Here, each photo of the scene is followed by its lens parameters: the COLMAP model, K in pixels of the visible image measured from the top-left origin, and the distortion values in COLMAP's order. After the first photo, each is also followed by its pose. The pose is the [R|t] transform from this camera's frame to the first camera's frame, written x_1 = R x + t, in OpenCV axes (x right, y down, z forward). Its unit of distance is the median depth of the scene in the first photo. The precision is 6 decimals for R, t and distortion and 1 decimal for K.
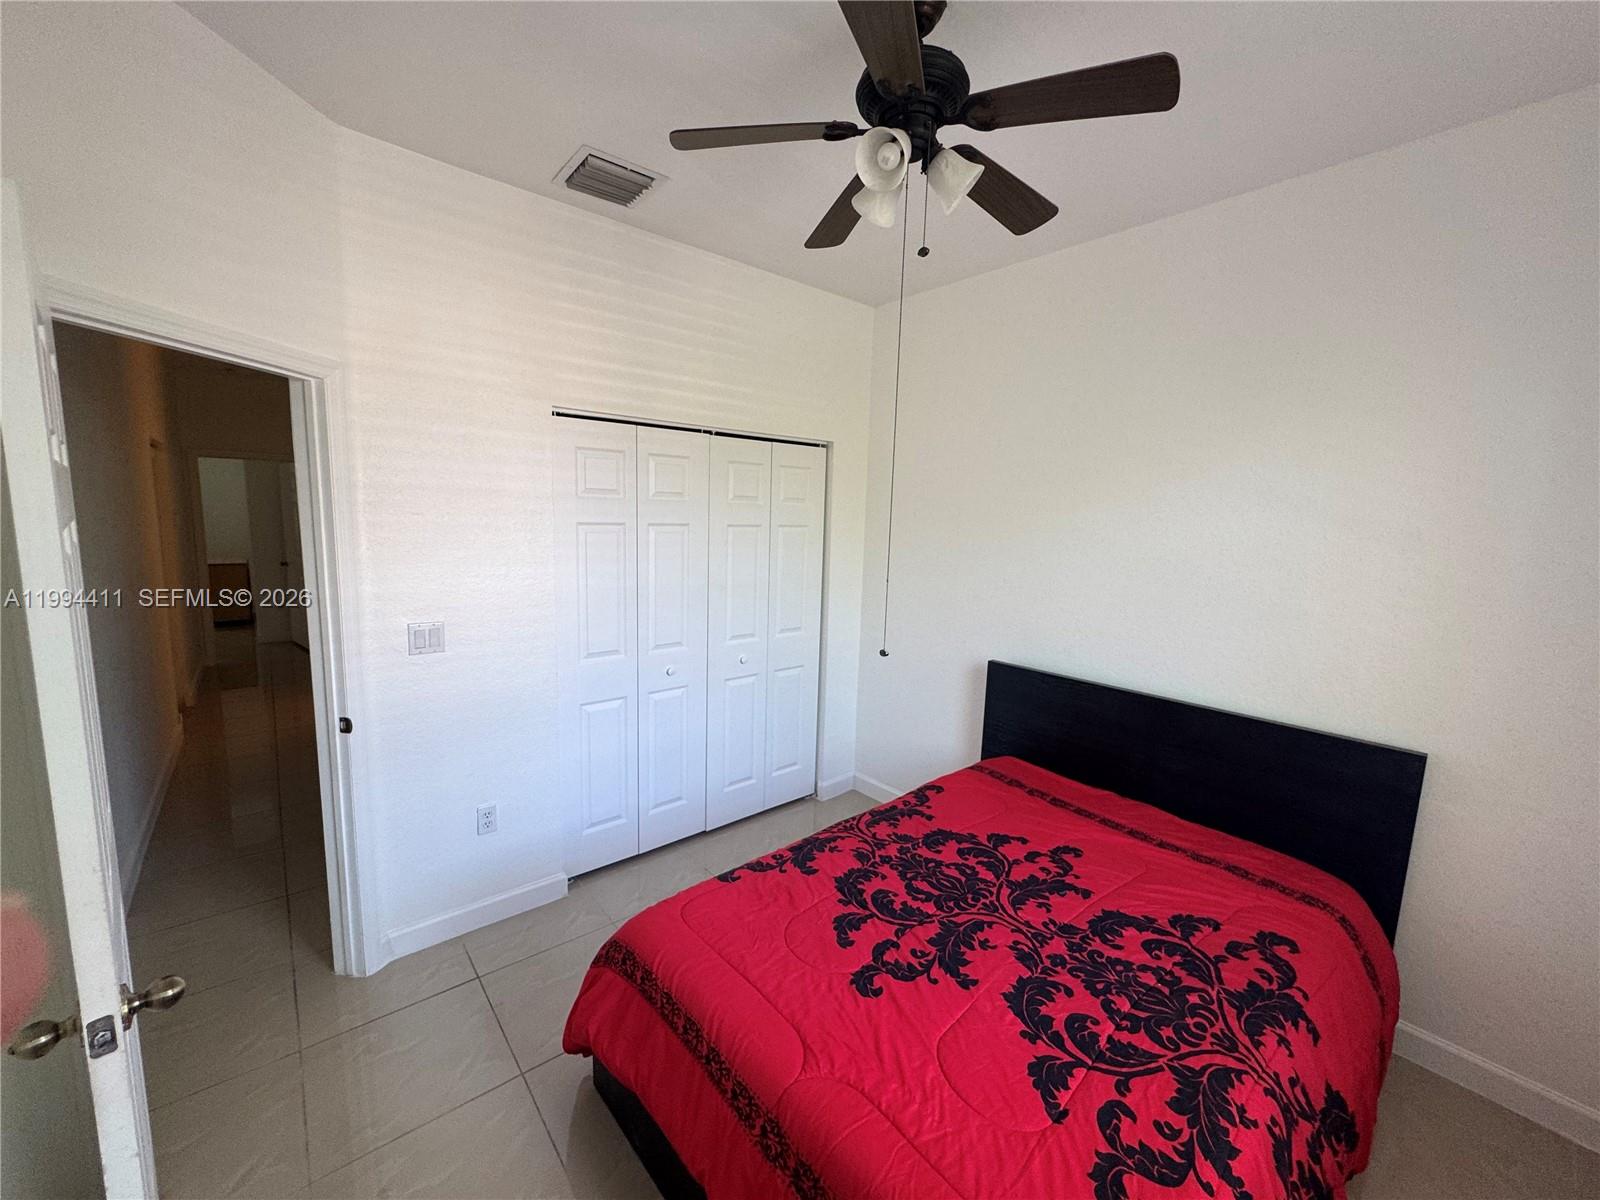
lens RADIAL K [[640.0, 0, 801.0], [0, 640.0, 598.6], [0, 0, 1]] dist [0.000607, 0.000295]
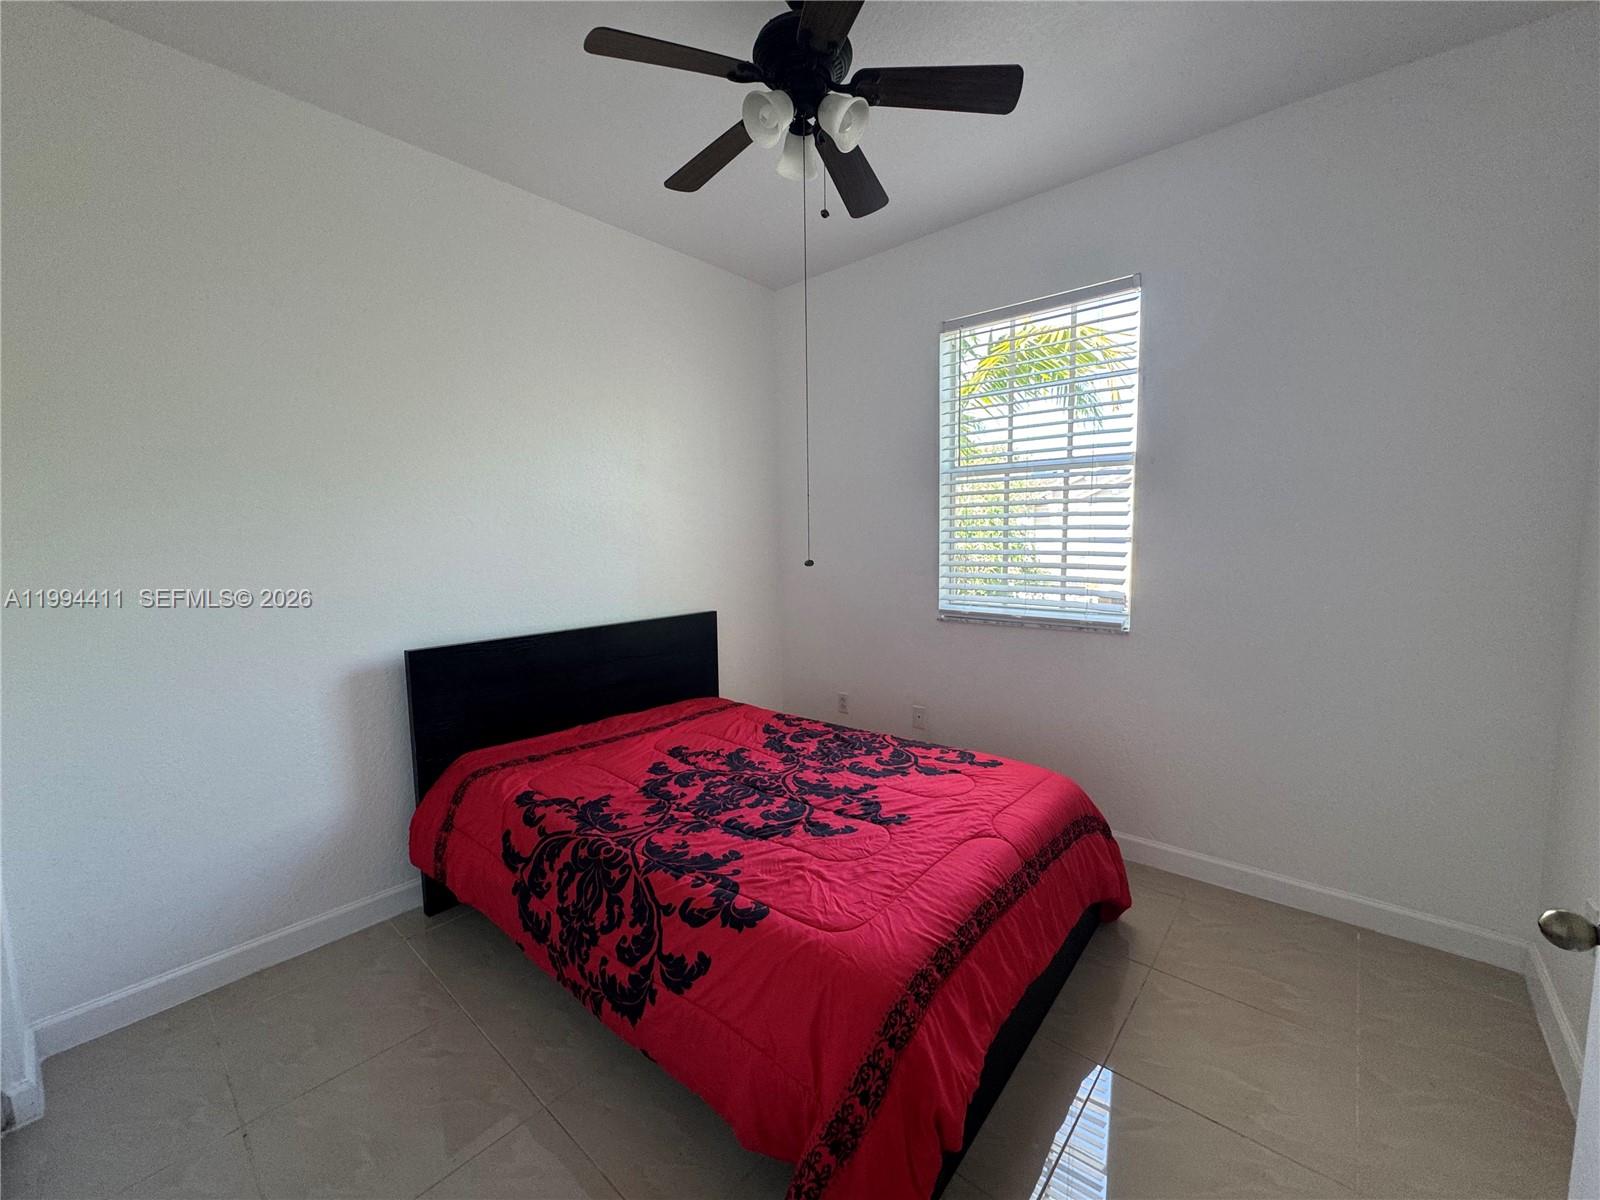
lens RADIAL K [[640.0, 0, 801.8], [0, 640.0, 600.5], [0, 0, 1]] dist [0.000607, 0.000295]
pose [[-0.163235, -0.122268, 0.978982, -0.833717], [0.138192, 0.979675, 0.145396, -0.010347], [-0.976861, 0.159021, -0.143021, 1.048942]]
